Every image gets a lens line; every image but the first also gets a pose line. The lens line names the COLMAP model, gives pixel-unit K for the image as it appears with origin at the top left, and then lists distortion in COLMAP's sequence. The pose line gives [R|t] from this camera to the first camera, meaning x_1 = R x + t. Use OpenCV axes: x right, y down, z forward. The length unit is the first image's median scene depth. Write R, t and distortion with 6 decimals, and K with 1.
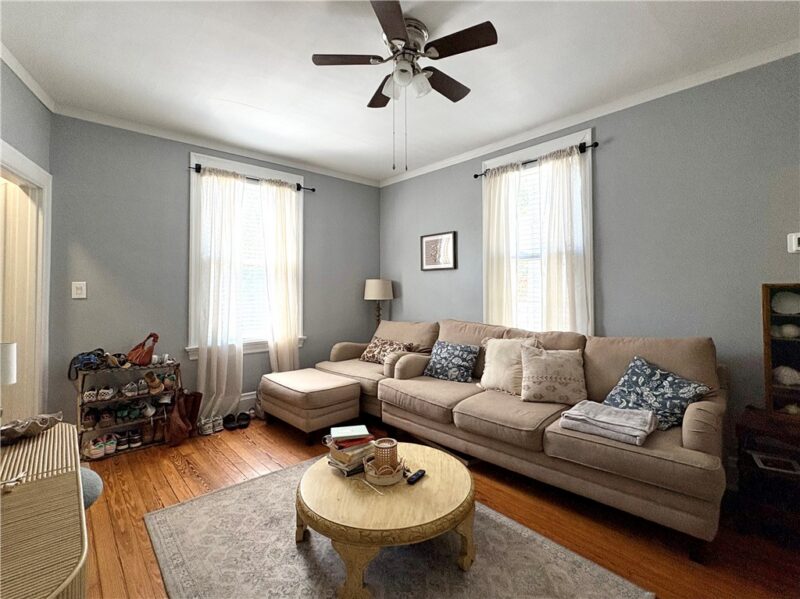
lens RADIAL K [[375.7, 0, 403.2], [0, 375.7, 279.5], [0, 0, 1]] dist [-0.000958, -0.000224]
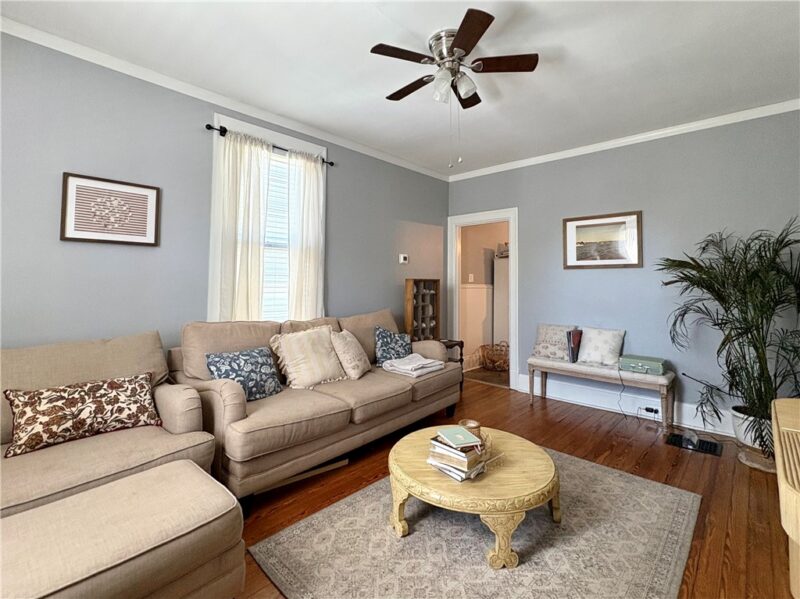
lens RADIAL K [[390.1, 0, 401.8], [0, 390.1, 255.7], [0, 0, 1]] dist [0.000469, -0.000026]
pose [[-0.090880, 0.073916, 0.993115, -0.738509], [-0.028971, 0.996623, -0.076829, 0.036062], [-0.995440, -0.035754, -0.088431, 0.834655]]
